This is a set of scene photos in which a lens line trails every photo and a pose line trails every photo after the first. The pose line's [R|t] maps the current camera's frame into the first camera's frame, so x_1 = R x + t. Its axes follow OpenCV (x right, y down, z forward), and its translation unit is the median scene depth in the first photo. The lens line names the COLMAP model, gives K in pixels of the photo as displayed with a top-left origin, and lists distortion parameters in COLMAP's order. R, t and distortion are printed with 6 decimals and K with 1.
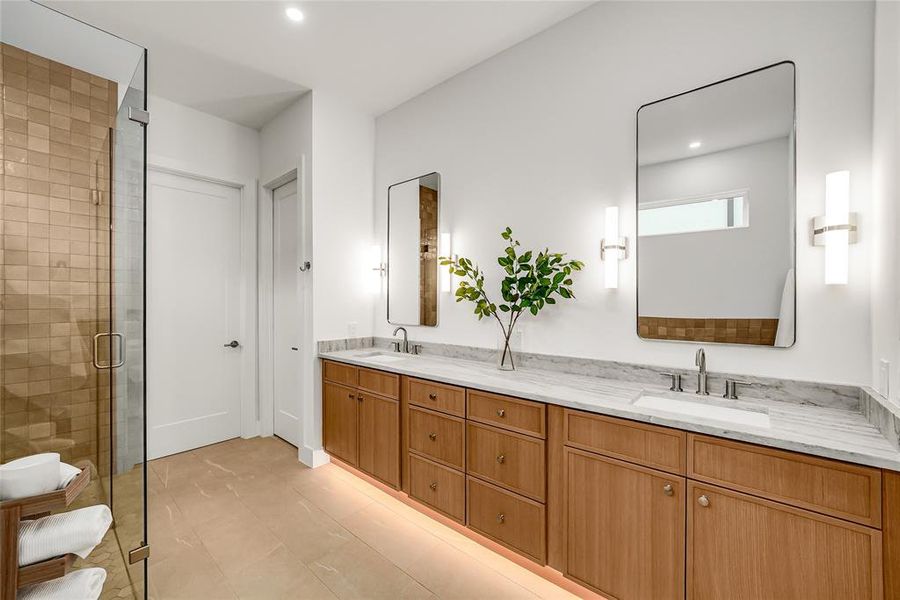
lens RADIAL K [[356.8, 0, 445.1], [0, 356.8, 300.1], [0, 0, 1]] dist [-0.007873, 0.000870]
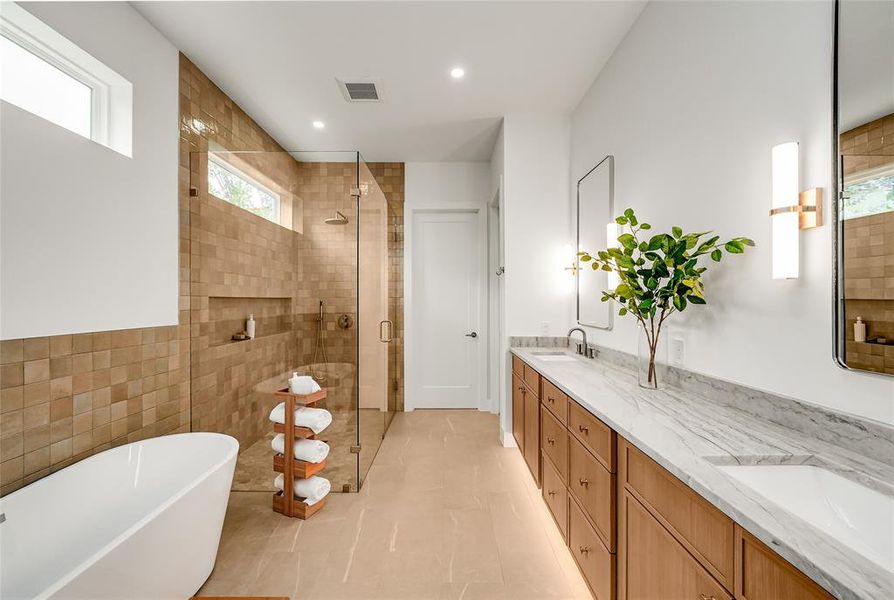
lens RADIAL K [[355.8, 0, 443.5], [0, 355.8, 300.9], [0, 0, 1]] dist [-0.000576, -0.000128]
pose [[0.642456, -0.002917, -0.766317, 0.378975], [0.003816, 0.999993, -0.000607, 0.002399], [0.766313, -0.002534, 0.642462, 0.114474]]
